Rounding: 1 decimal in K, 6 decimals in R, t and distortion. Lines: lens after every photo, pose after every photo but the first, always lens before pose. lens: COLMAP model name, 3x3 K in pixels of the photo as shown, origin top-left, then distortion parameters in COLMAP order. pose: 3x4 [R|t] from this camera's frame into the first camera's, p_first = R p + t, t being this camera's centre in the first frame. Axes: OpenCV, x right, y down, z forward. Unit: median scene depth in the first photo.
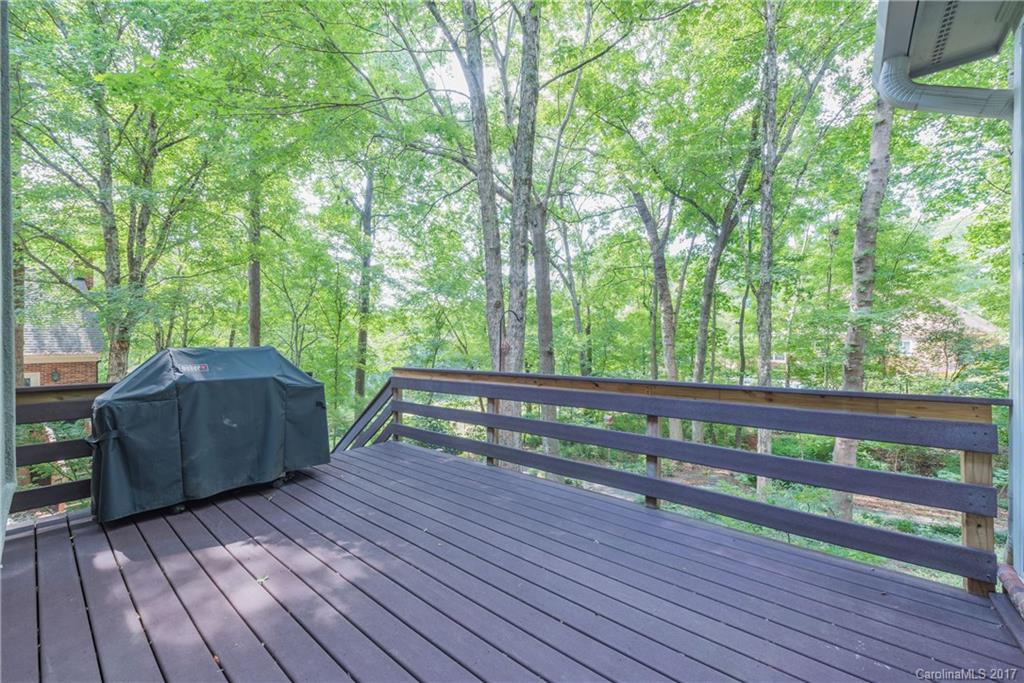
lens RADIAL K [[402.3, 0, 509.2], [0, 402.3, 345.9], [0, 0, 1]] dist [0.010190, -0.000184]
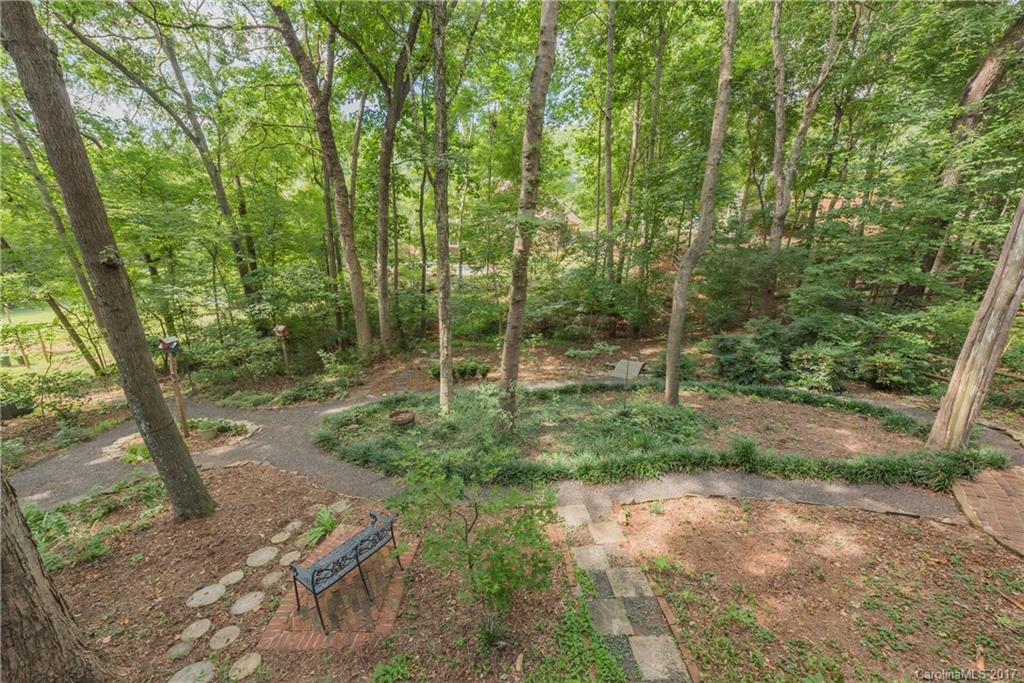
lens RADIAL K [[402.3, 0, 509.5], [0, 402.3, 347.9], [0, 0, 1]] dist [0.010190, -0.000184]
pose [[0.748582, -0.176876, 0.639015, 0.058863], [-0.014022, 0.959323, 0.281963, -0.016998], [-0.662894, -0.220033, 0.715652, 0.095479]]
